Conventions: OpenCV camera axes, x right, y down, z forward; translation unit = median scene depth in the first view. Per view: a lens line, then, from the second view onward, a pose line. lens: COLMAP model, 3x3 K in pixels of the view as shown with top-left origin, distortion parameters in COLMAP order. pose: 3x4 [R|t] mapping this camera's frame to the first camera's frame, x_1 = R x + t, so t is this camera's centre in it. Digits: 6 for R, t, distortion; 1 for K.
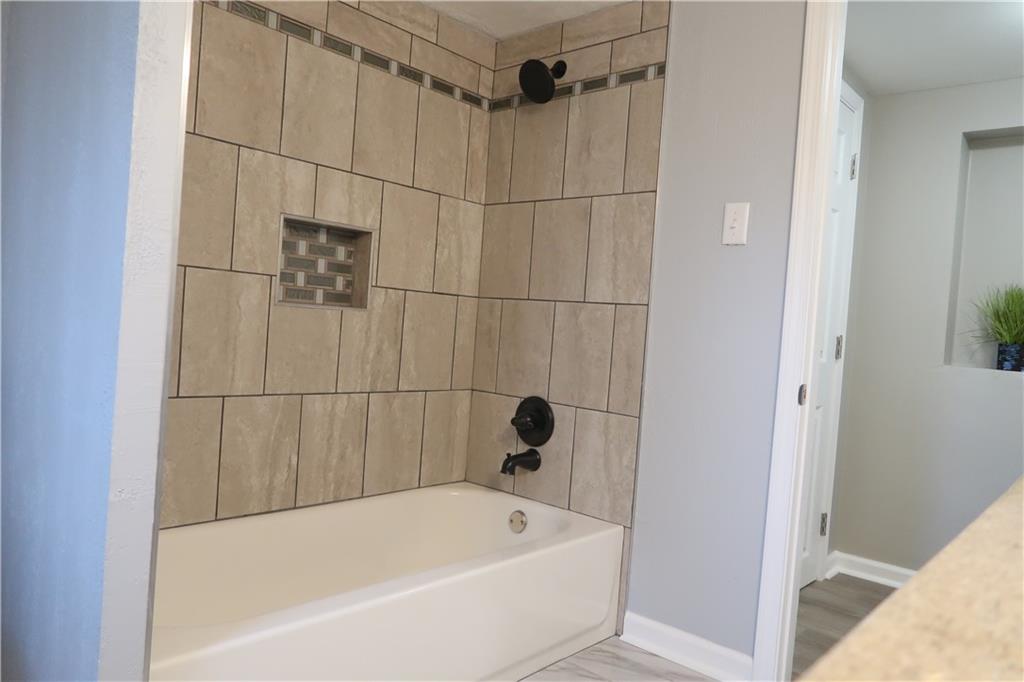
lens RADIAL K [[712.8, 0, 509.4], [0, 712.8, 336.6], [0, 0, 1]] dist [-0.025898, 0.003606]
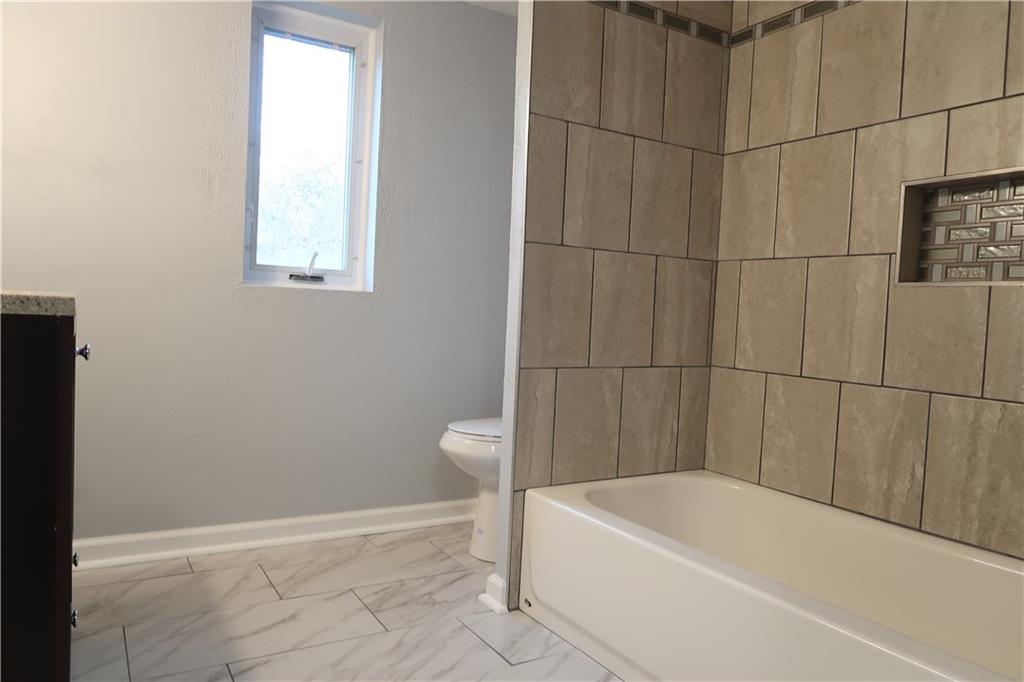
lens RADIAL K [[712.8, 0, 509.4], [0, 712.8, 345.4], [0, 0, 1]] dist [-0.025898, 0.003606]
pose [[-0.290189, -0.042551, -0.956023, 0.656718], [-0.086060, 0.996123, -0.018213, 0.087481], [0.953092, 0.076990, -0.292726, 0.805322]]
